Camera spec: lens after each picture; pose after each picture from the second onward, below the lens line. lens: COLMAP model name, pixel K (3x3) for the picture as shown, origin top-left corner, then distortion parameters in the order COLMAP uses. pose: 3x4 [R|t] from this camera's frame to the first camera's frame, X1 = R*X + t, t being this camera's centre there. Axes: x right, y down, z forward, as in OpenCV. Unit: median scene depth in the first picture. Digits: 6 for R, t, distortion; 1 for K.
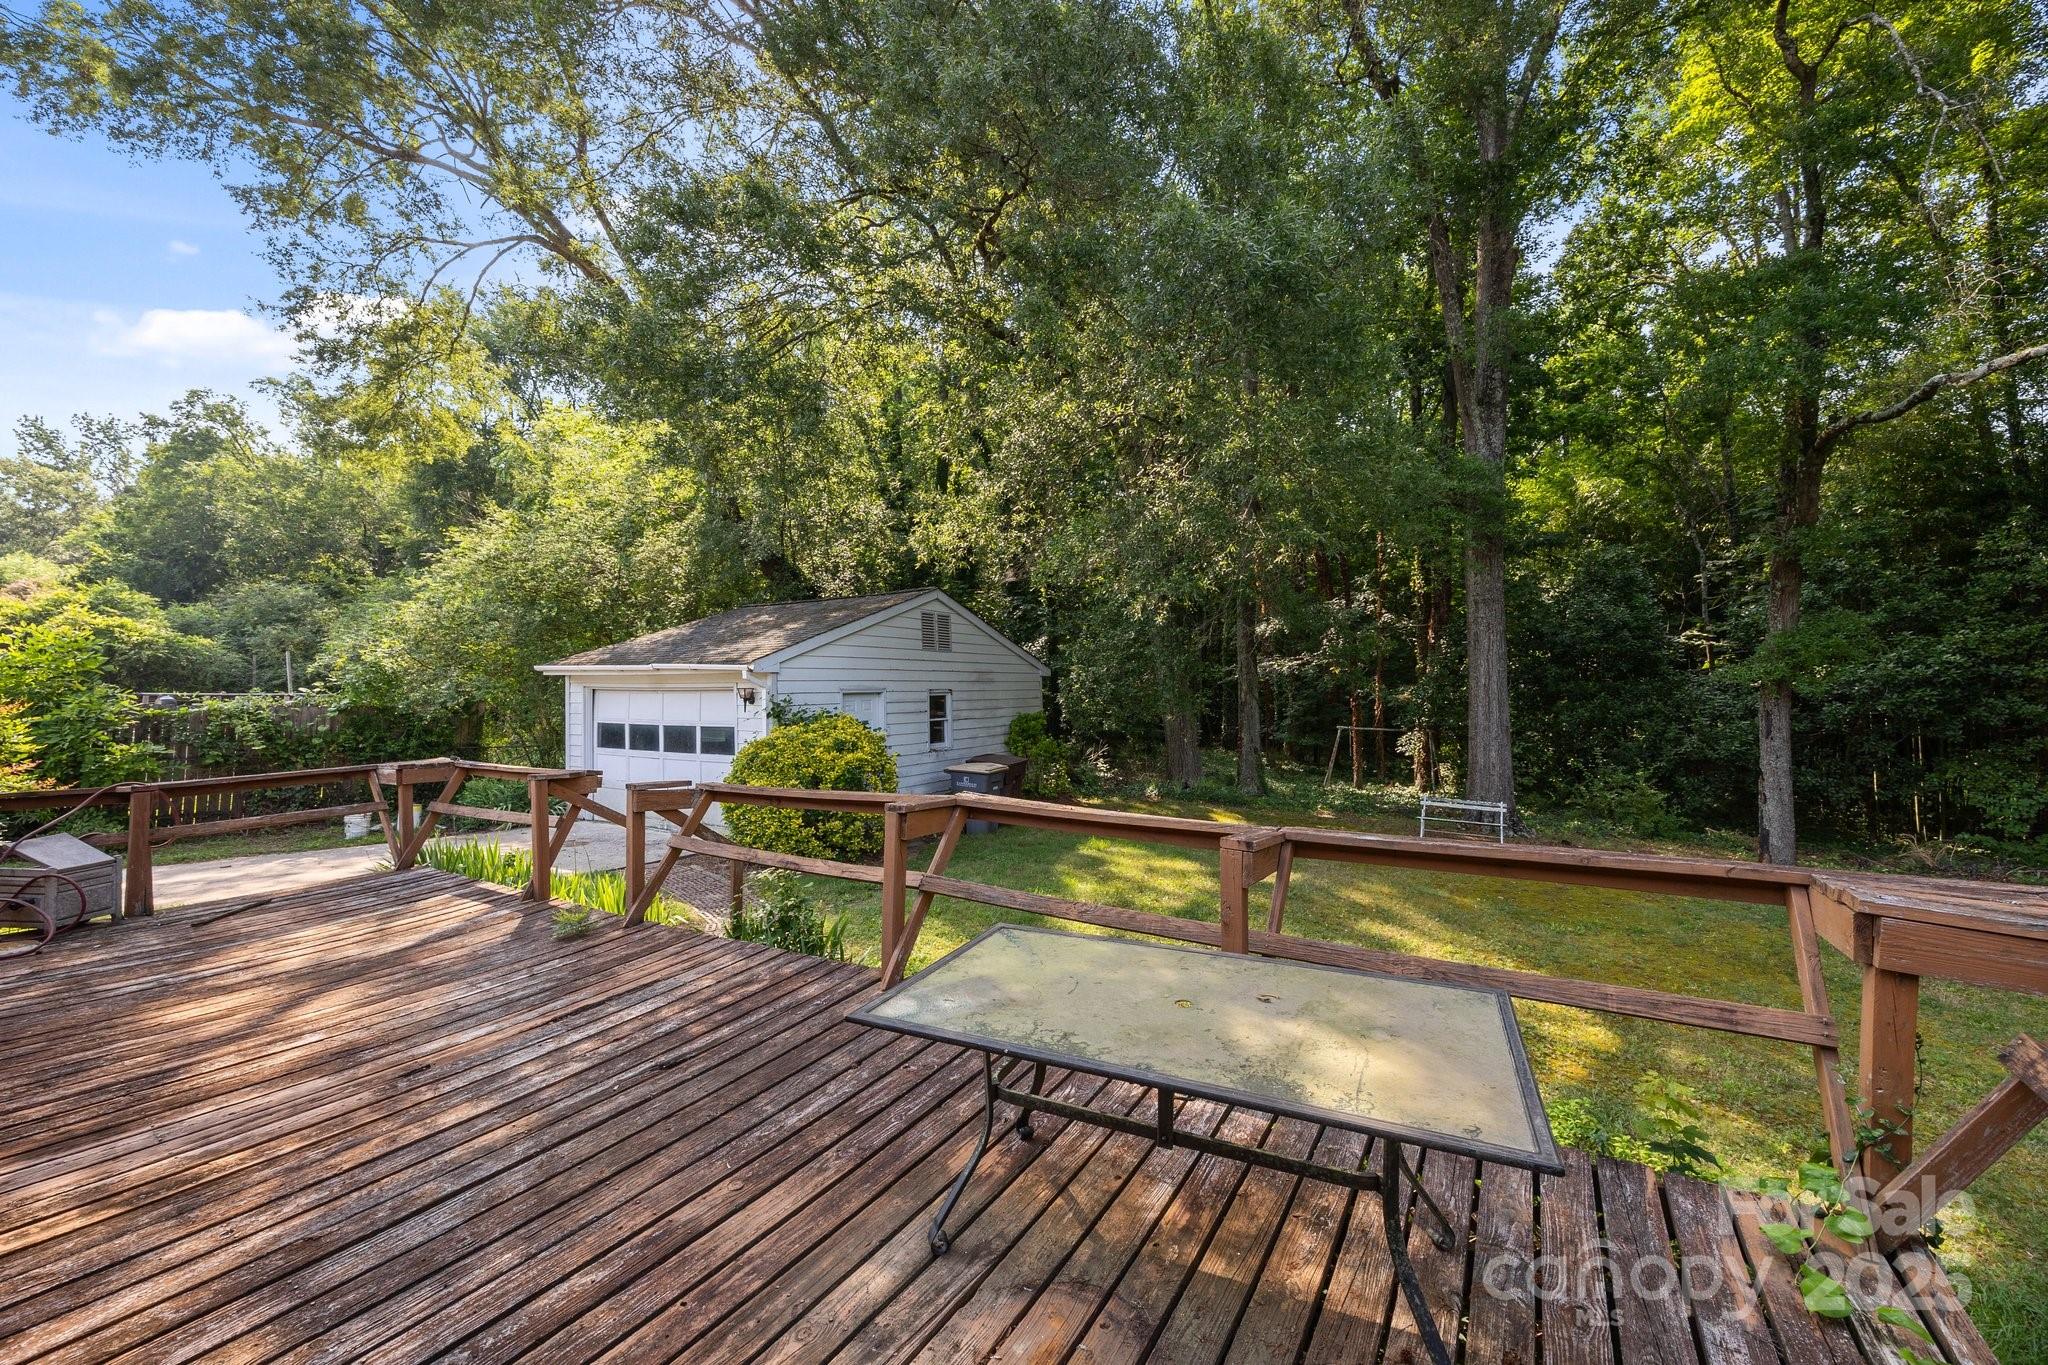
lens RADIAL K [[785.4, 0, 1026.0], [0, 785.4, 681.5], [0, 0, 1]] dist [-0.002520, -0.000013]
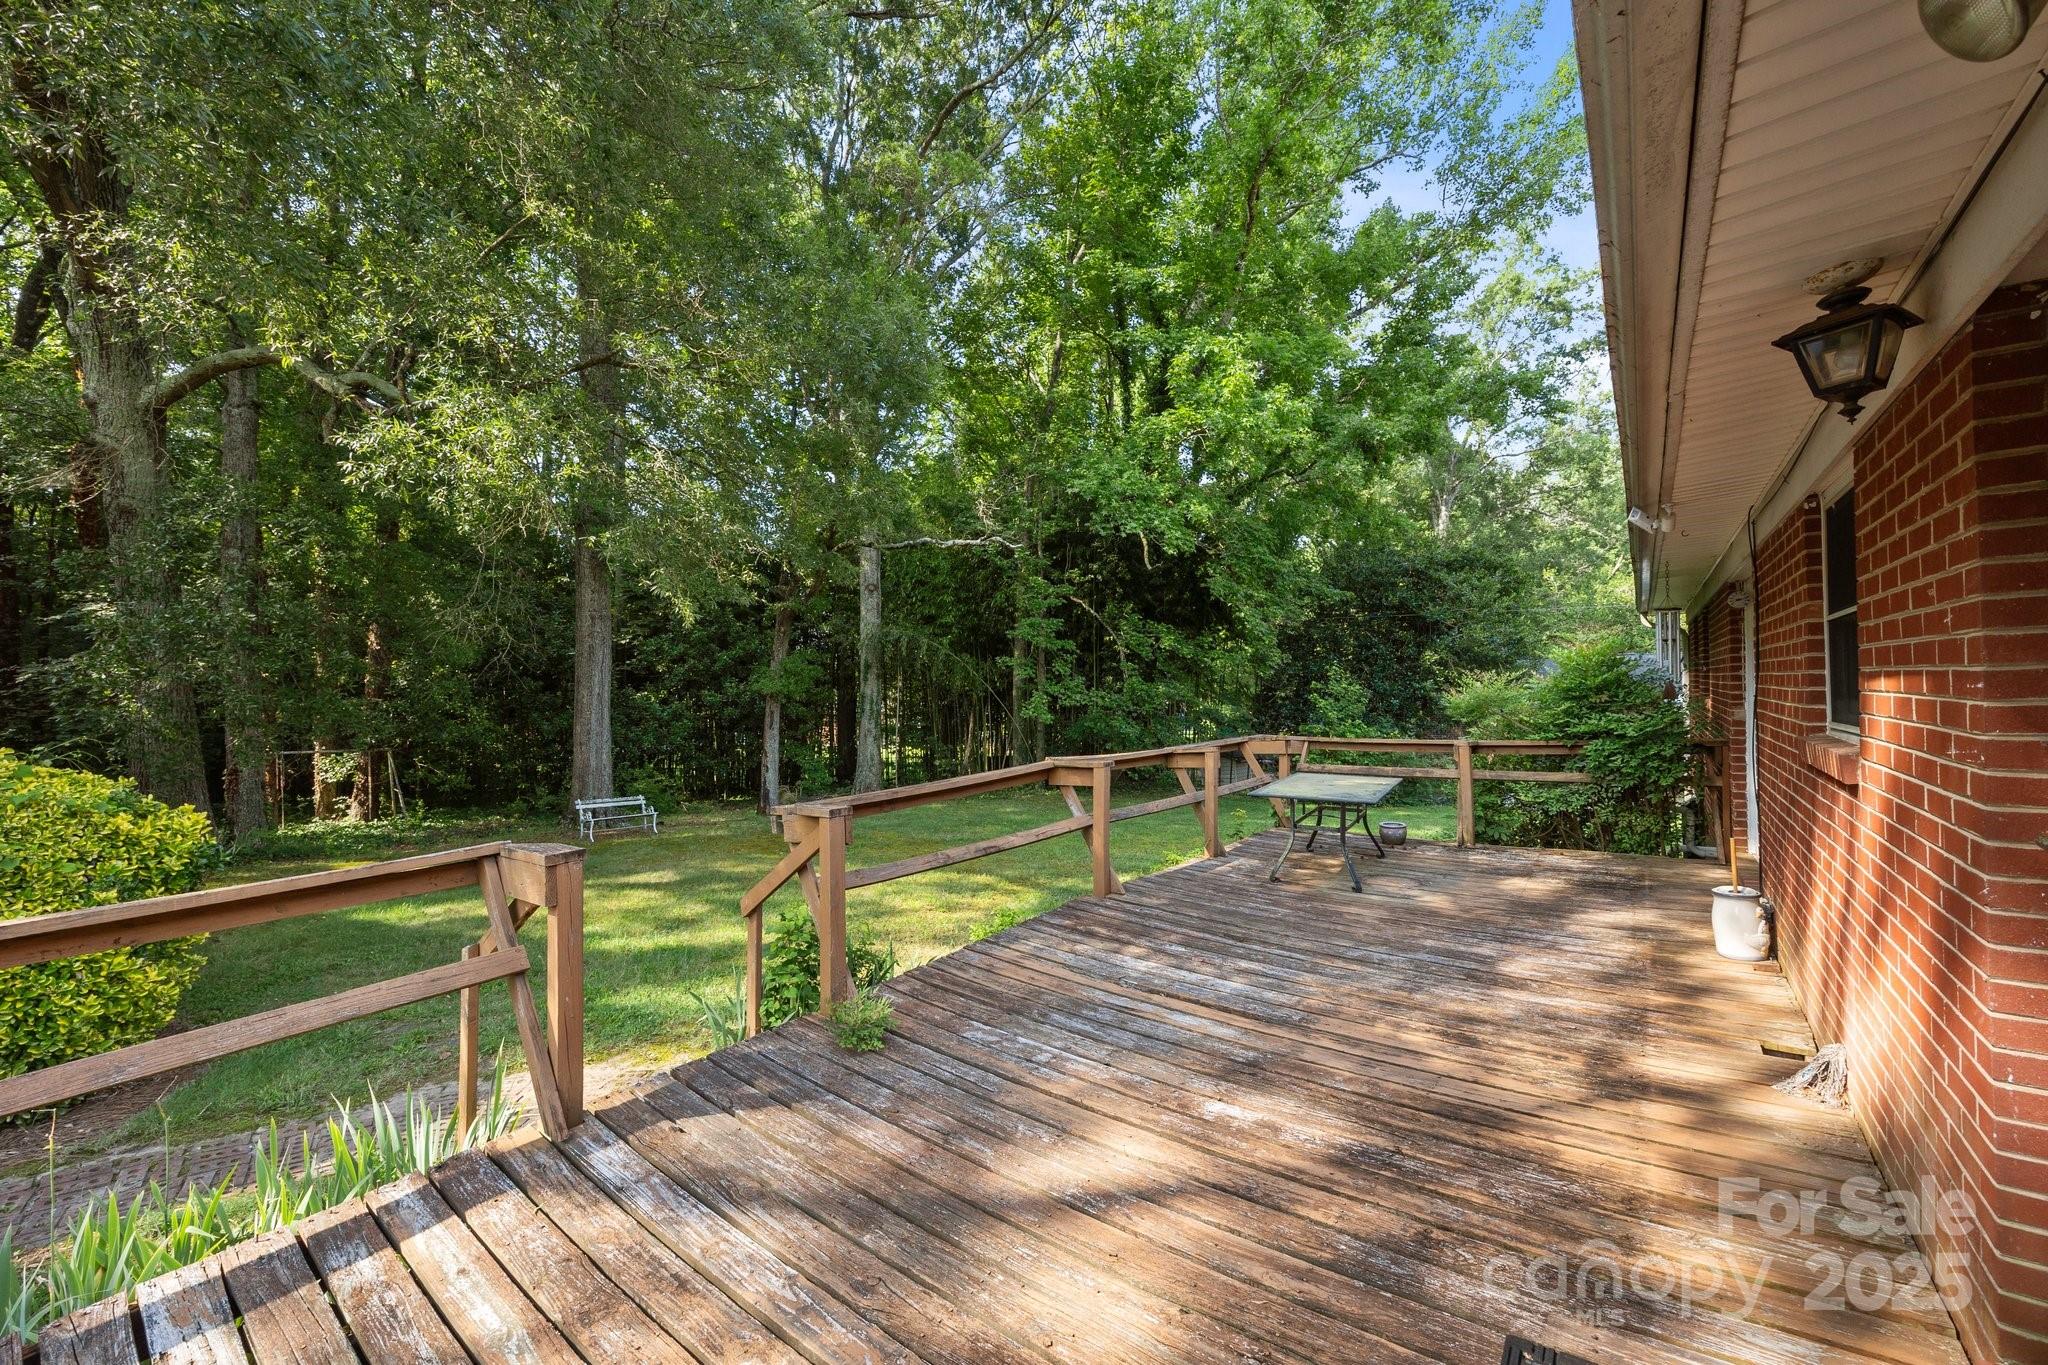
lens RADIAL K [[785.4, 0, 1024.2], [0, 785.4, 679.4], [0, 0, 1]] dist [-0.002520, -0.000013]
pose [[0.109689, 0.007835, 0.993935, -1.542078], [0.003464, 0.999960, -0.008265, 0.022163], [-0.993960, 0.004349, 0.109657, 0.984332]]
